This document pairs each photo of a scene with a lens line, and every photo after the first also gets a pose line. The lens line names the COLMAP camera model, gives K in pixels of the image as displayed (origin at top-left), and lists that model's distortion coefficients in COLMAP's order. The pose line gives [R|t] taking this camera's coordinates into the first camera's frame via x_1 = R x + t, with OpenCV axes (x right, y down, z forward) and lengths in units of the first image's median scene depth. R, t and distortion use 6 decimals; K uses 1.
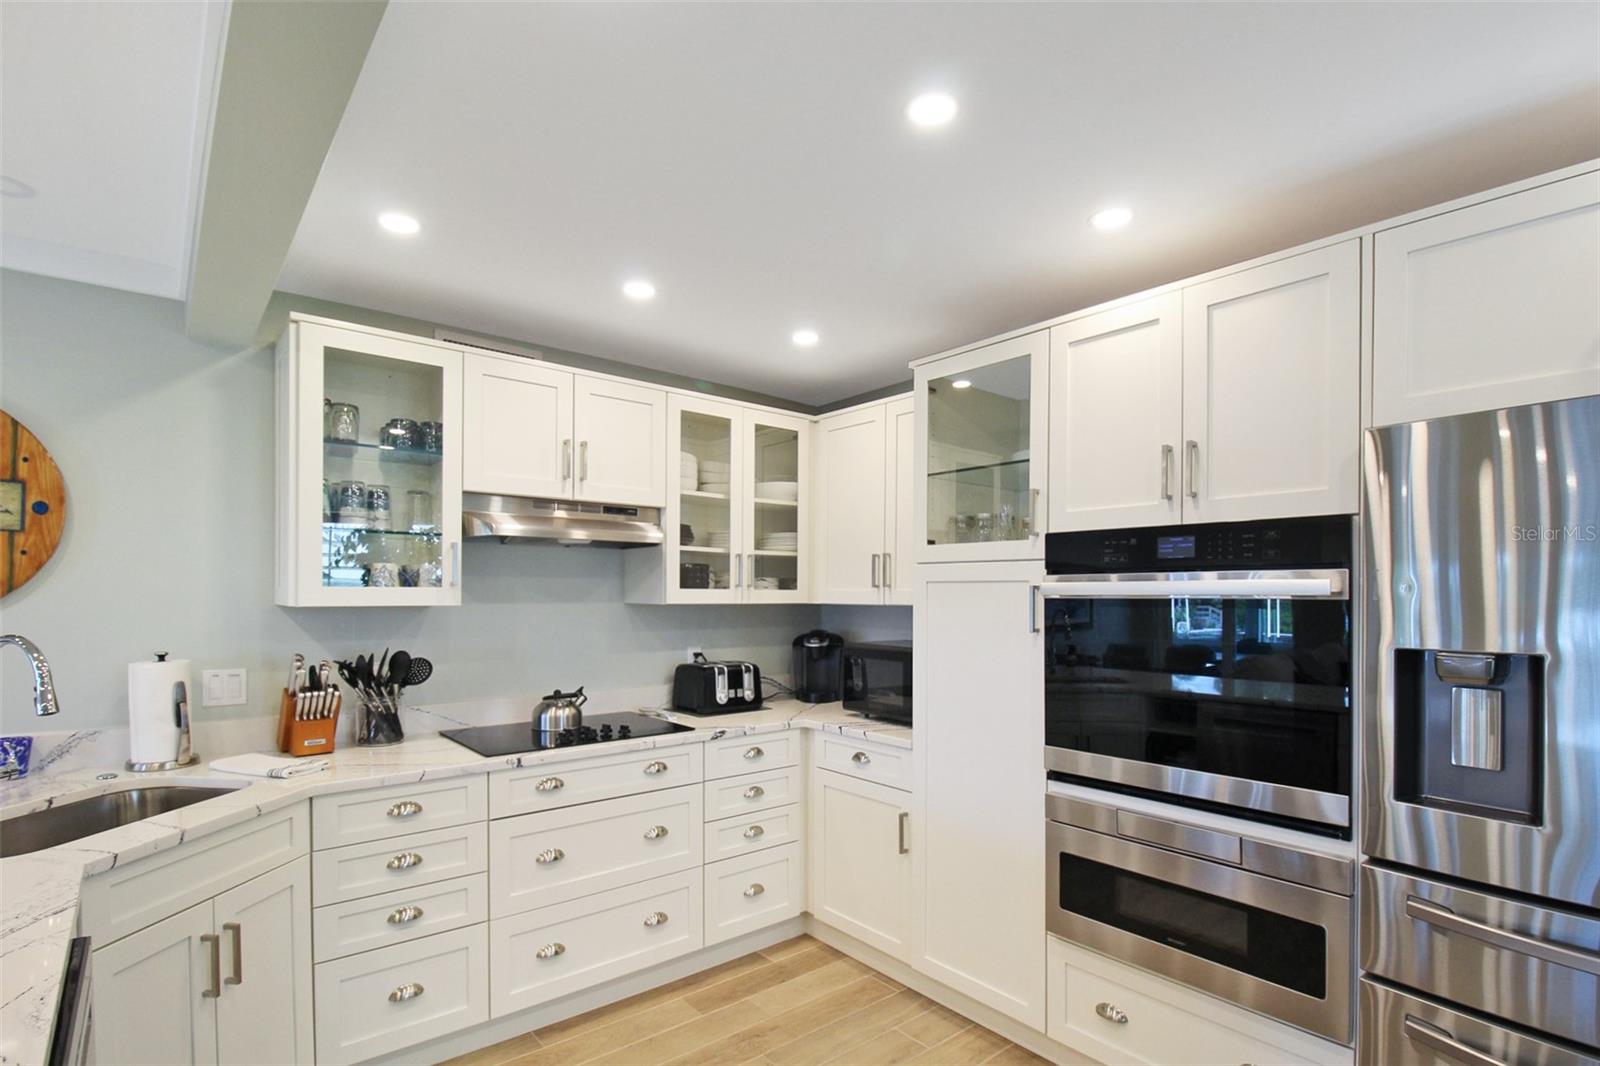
lens RADIAL K [[765.9, 0, 799.9], [0, 765.9, 584.2], [0, 0, 1]] dist [-0.000035, -0.000548]
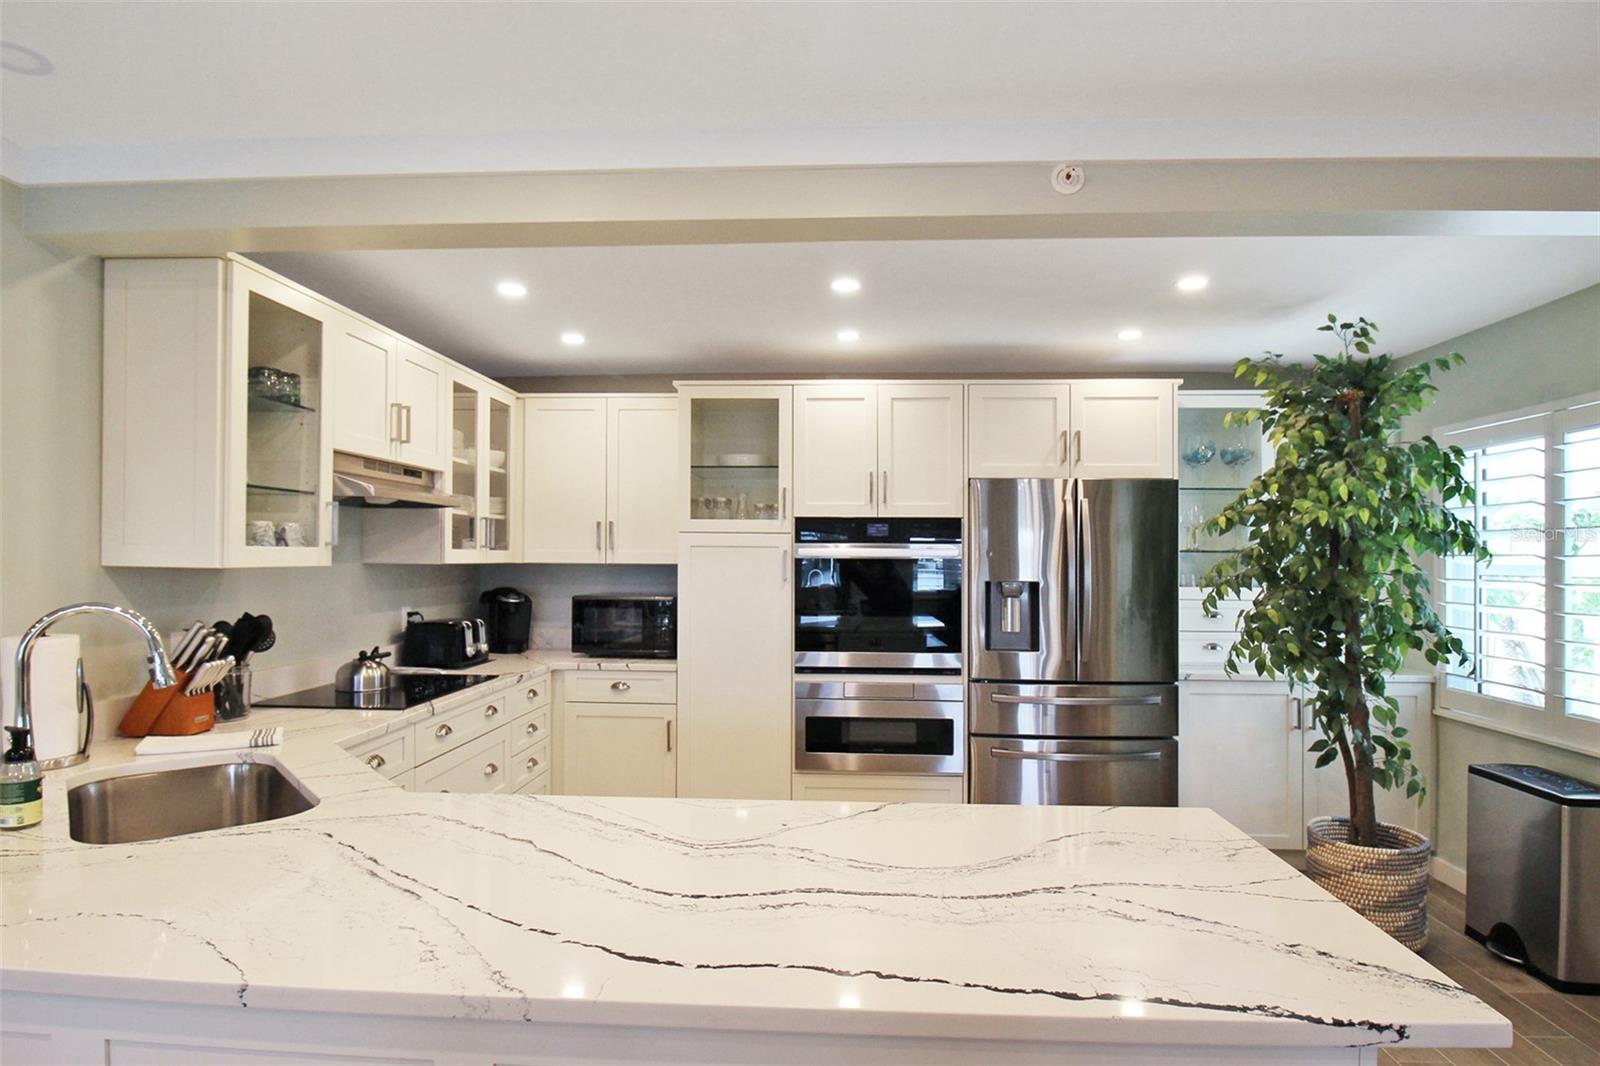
lens RADIAL K [[803.4, 0, 800.0], [0, 803.4, 533.0], [0, 0, 1]] dist [0.002834, -0.000248]
pose [[0.708465, 0.021021, 0.705433, -0.819156], [-0.013569, 0.999777, -0.016165, -0.006570], [-0.705616, 0.001880, 0.708592, -0.171602]]
